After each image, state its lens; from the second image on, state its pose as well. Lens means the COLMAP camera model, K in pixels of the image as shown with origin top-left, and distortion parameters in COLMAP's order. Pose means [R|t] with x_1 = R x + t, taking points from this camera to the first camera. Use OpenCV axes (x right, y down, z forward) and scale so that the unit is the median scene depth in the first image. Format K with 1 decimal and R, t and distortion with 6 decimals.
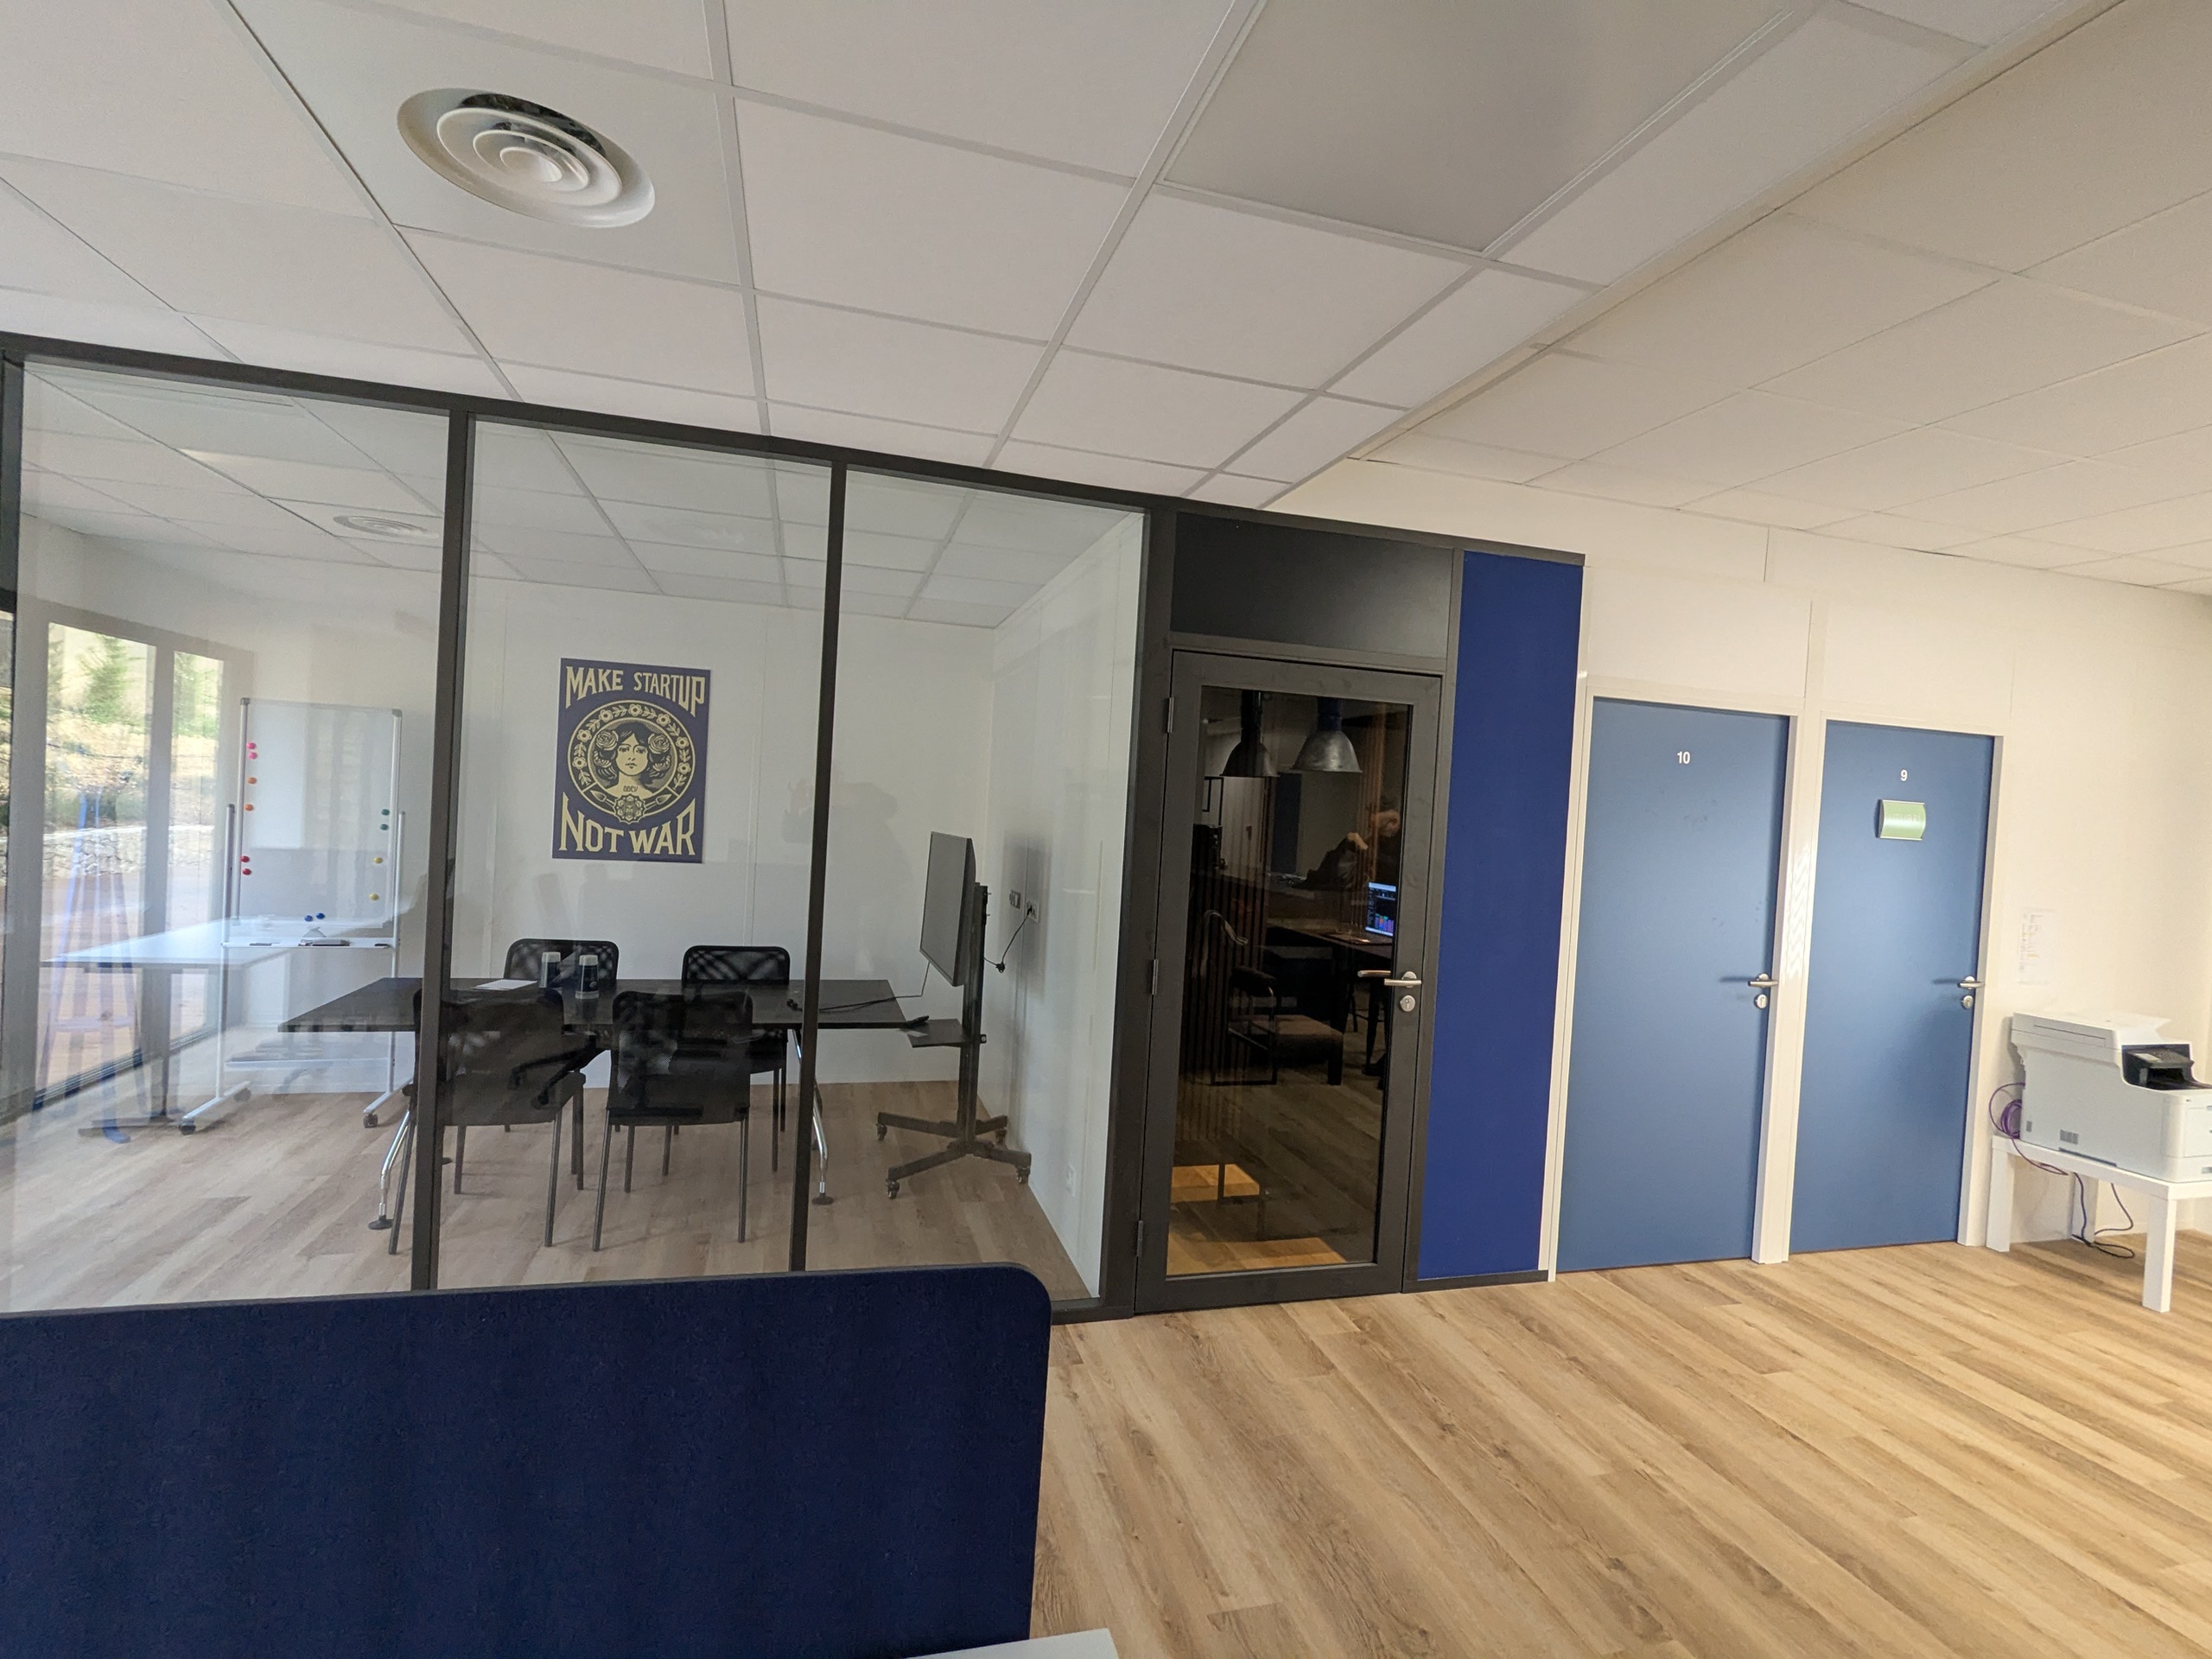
lens RADIAL K [[1051.3, 0, 1111.1], [0, 1051.3, 846.4], [0, 0, 1]] dist [0.003877, 0.001055]
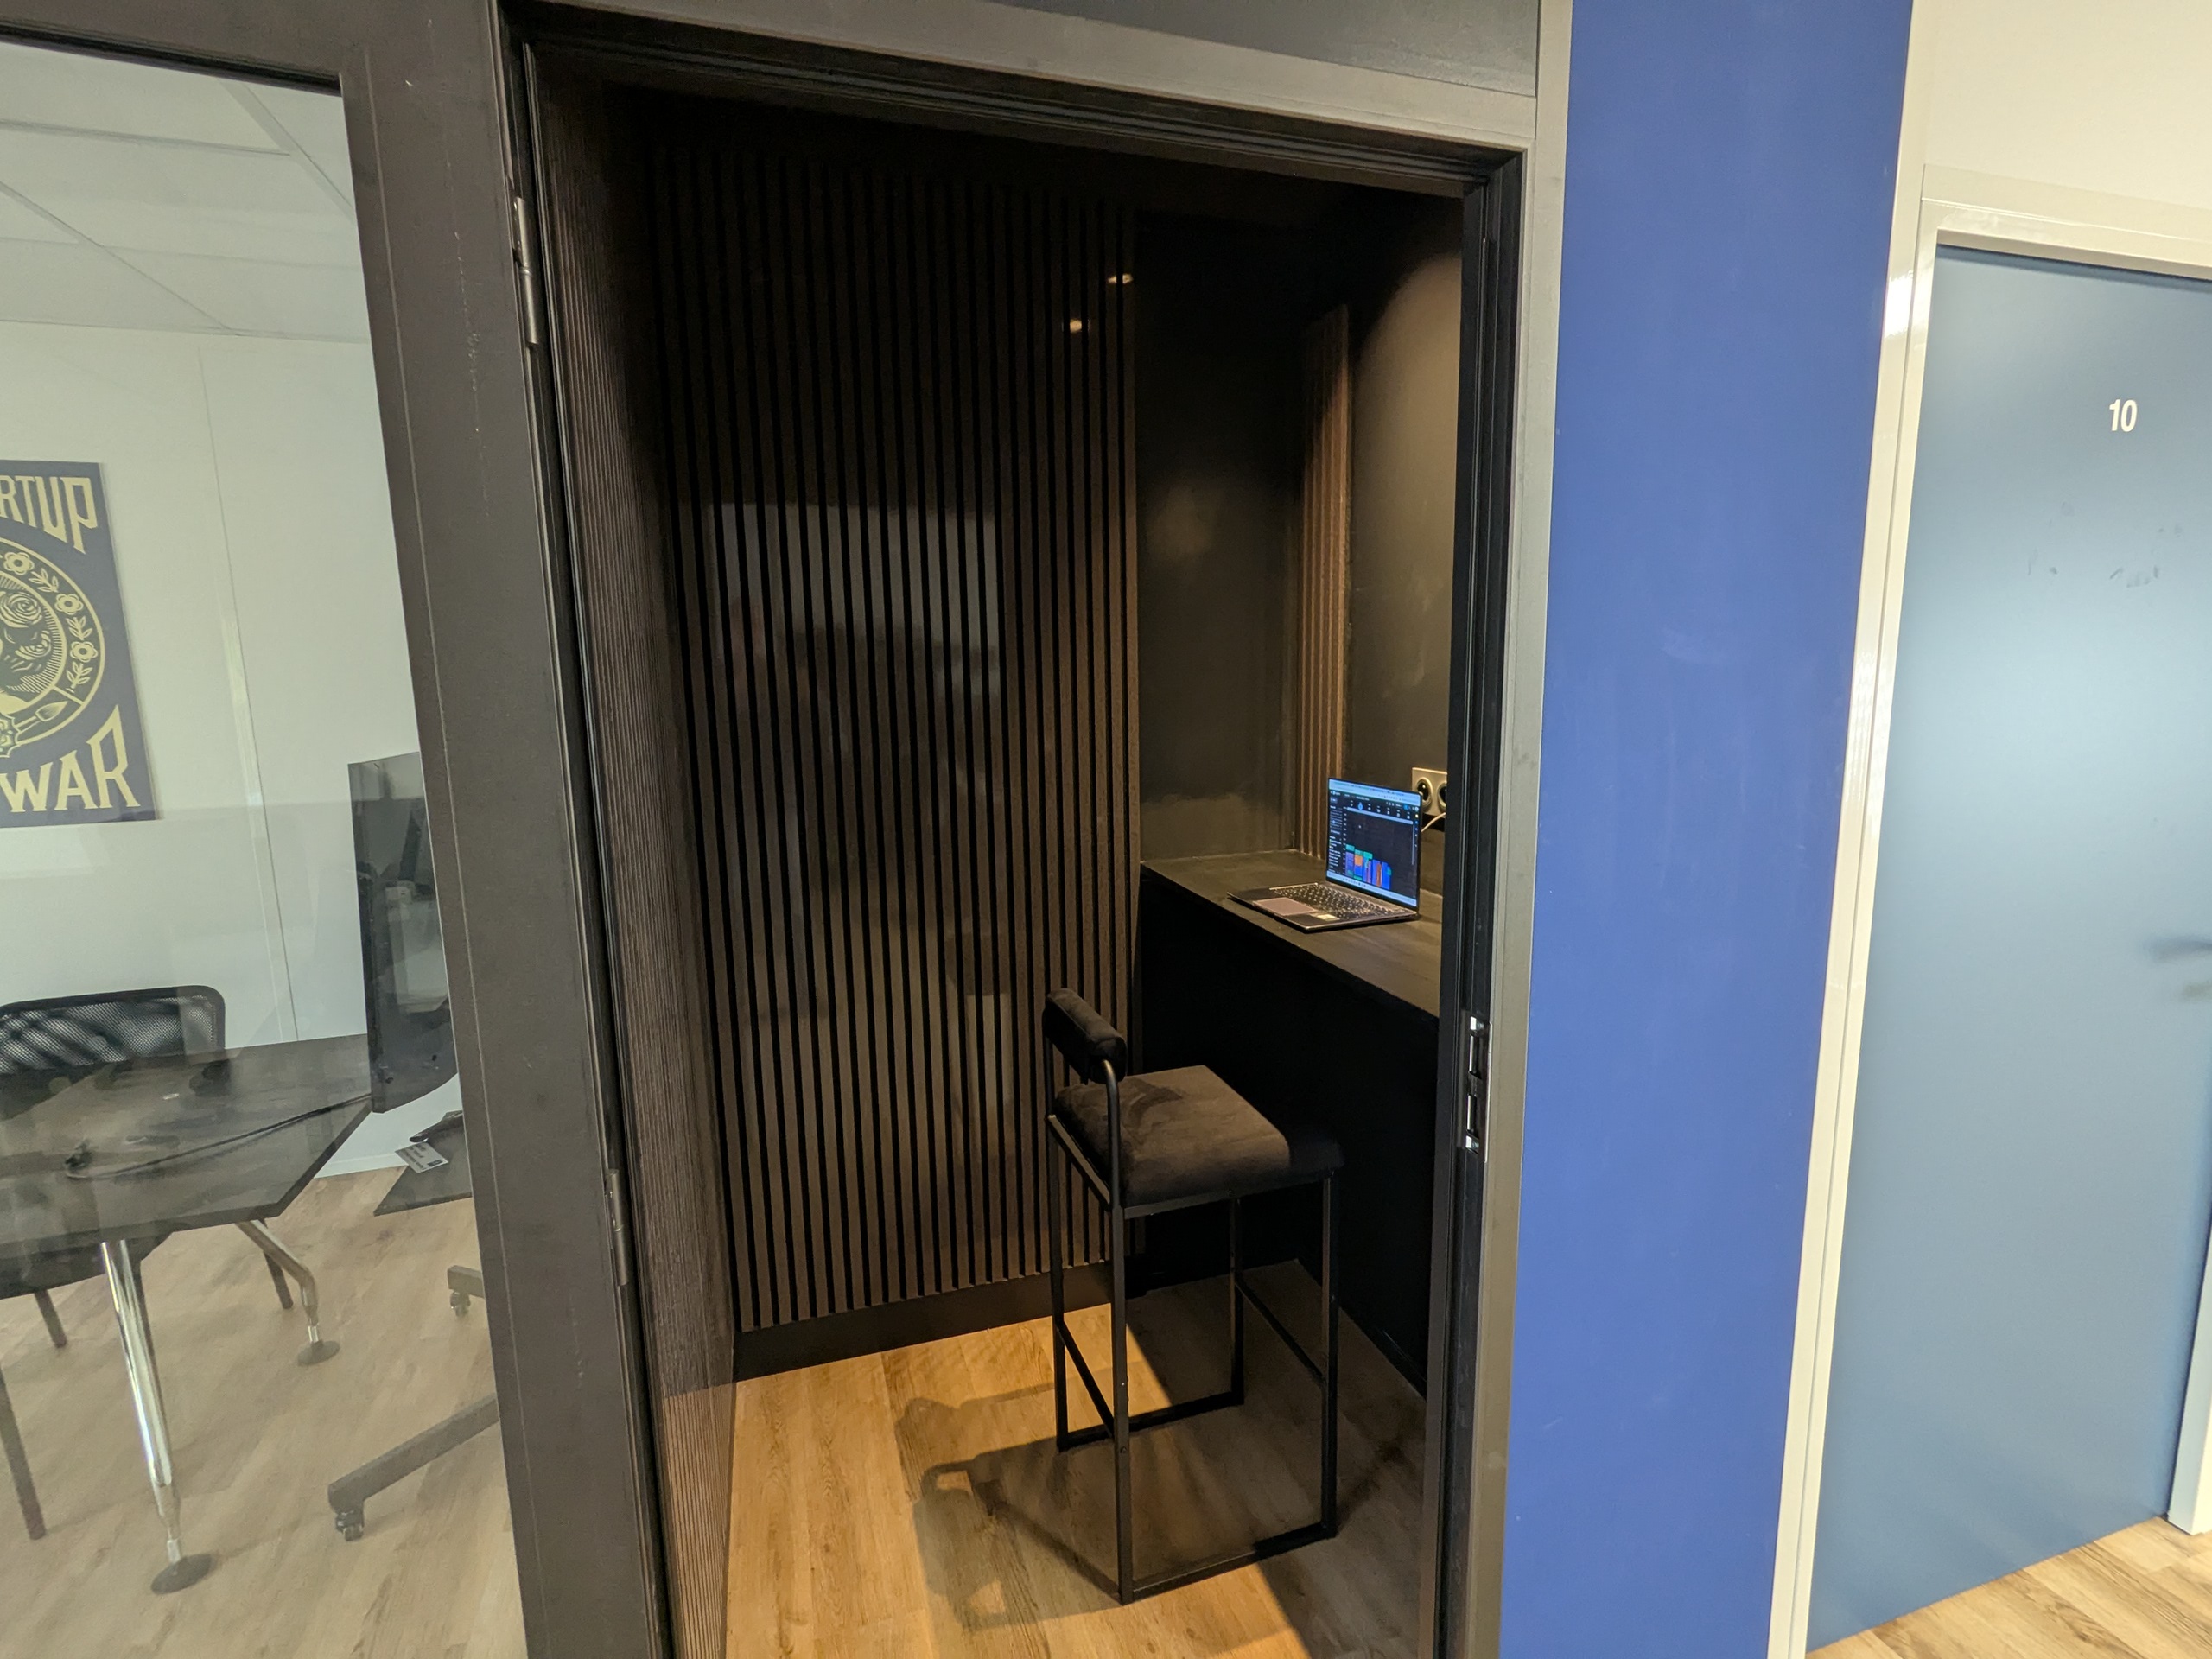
lens RADIAL K [[1051.3, 0, 1106.6], [0, 1051.3, 842.5], [0, 0, 1]] dist [0.003877, 0.001055]
pose [[0.996804, -0.079001, 0.011834, 0.113359], [0.076832, 0.988708, 0.128658, -0.005752], [-0.021864, -0.127338, 0.991618, 0.435713]]
